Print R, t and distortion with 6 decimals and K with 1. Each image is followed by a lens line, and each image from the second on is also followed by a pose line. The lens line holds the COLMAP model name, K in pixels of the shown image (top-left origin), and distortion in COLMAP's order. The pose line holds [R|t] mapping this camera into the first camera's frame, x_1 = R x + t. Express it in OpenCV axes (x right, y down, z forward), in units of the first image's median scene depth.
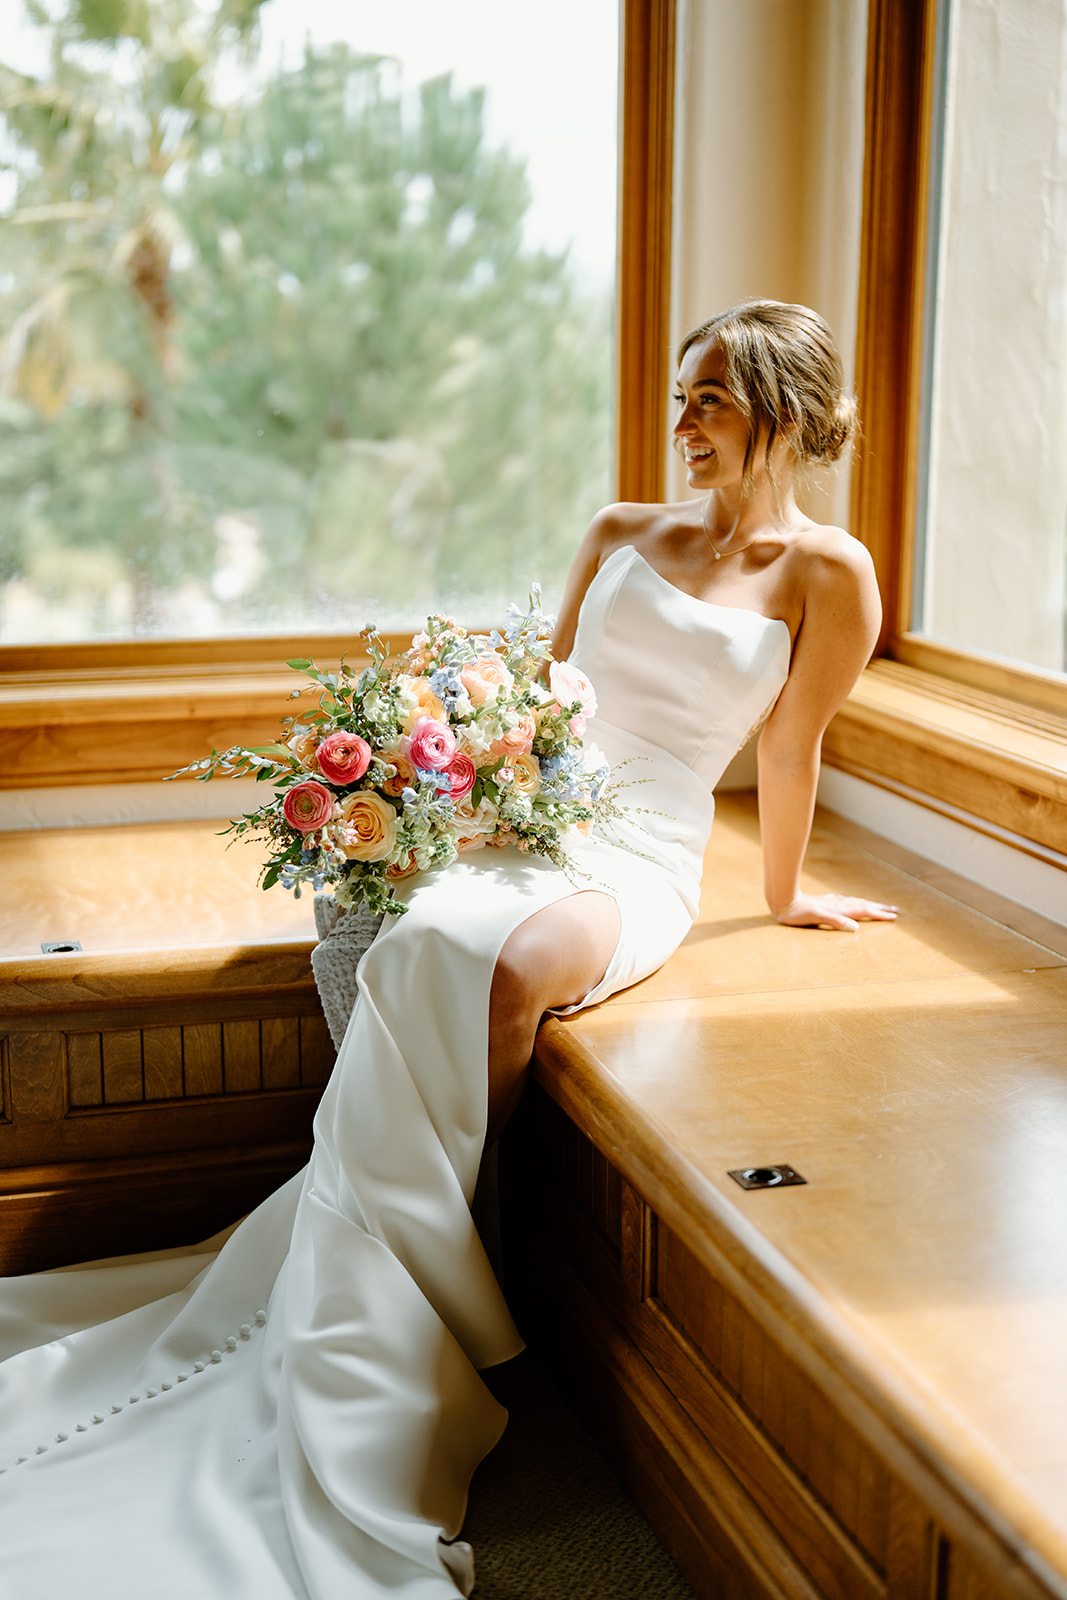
lens RADIAL K [[2206.6, 0, 533.5], [0, 2206.6, 800.0], [0, 0, 1]] dist [-0.018218, -0.065940]
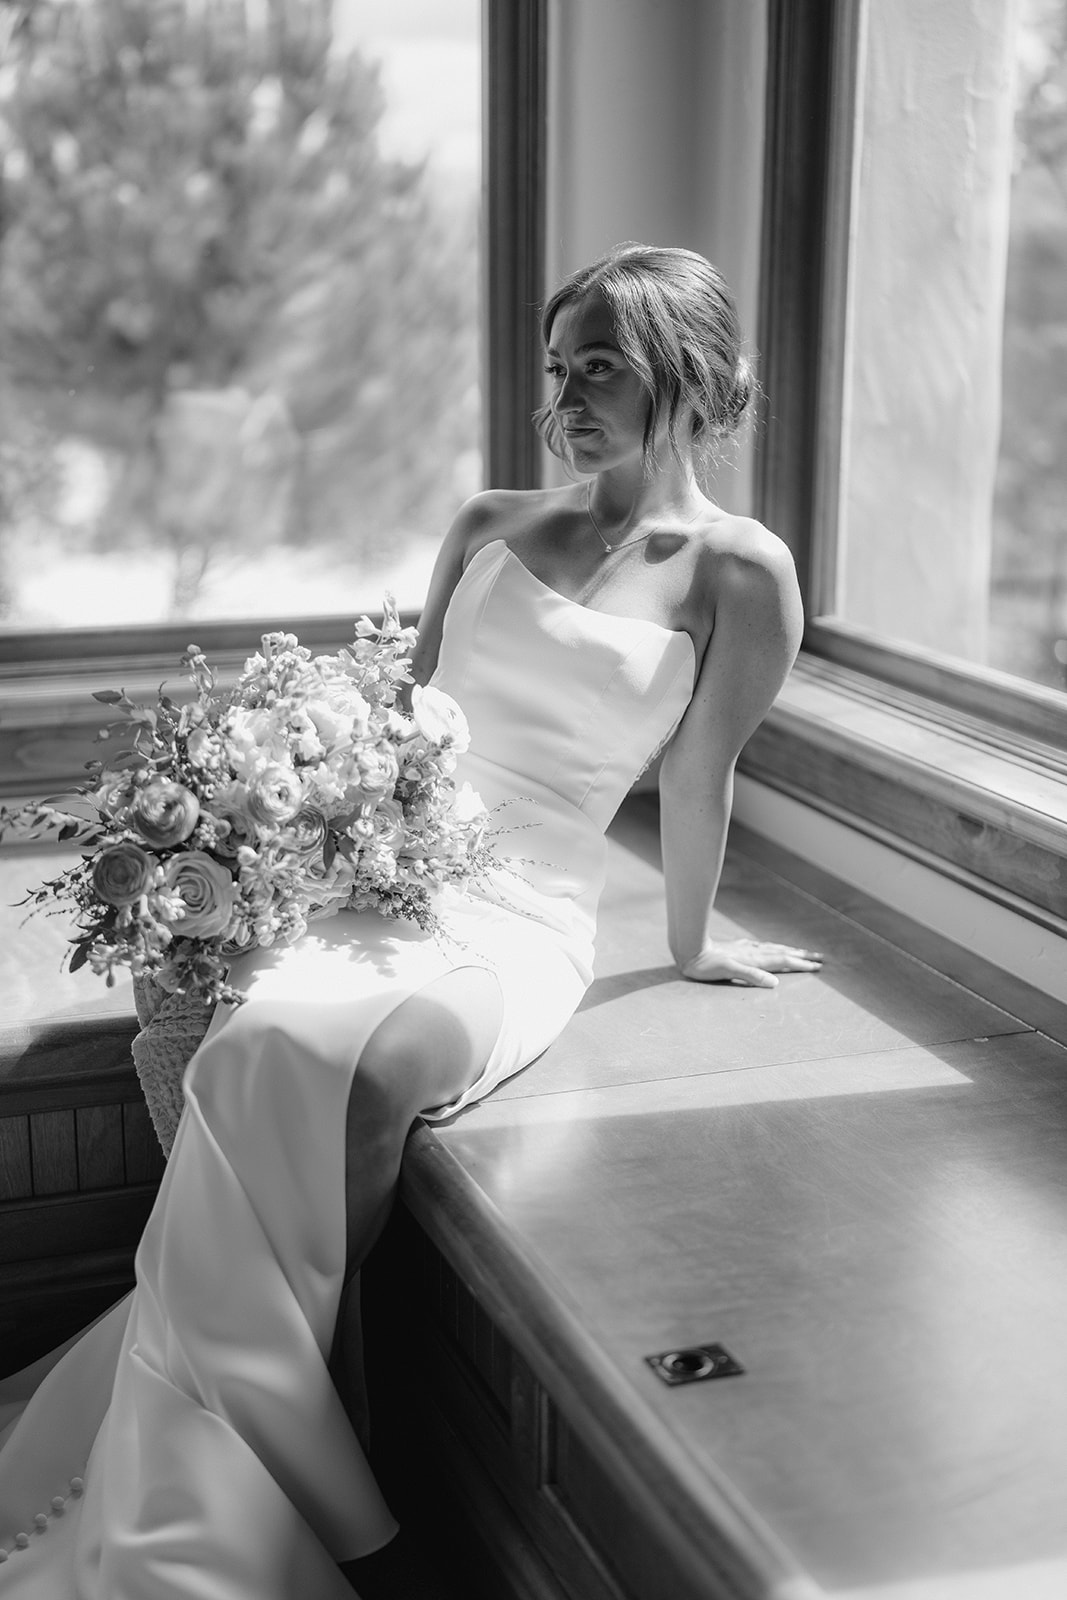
lens RADIAL K [[2287.5, 0, 533.5], [0, 2287.5, 800.0], [0, 0, 1]] dist [0.026480, -0.108976]
pose [[0.998173, -0.014506, 0.058651, 0.001031], [0.012816, 0.999494, 0.029095, -0.041637], [-0.059044, -0.028291, 0.997854, 0.122535]]
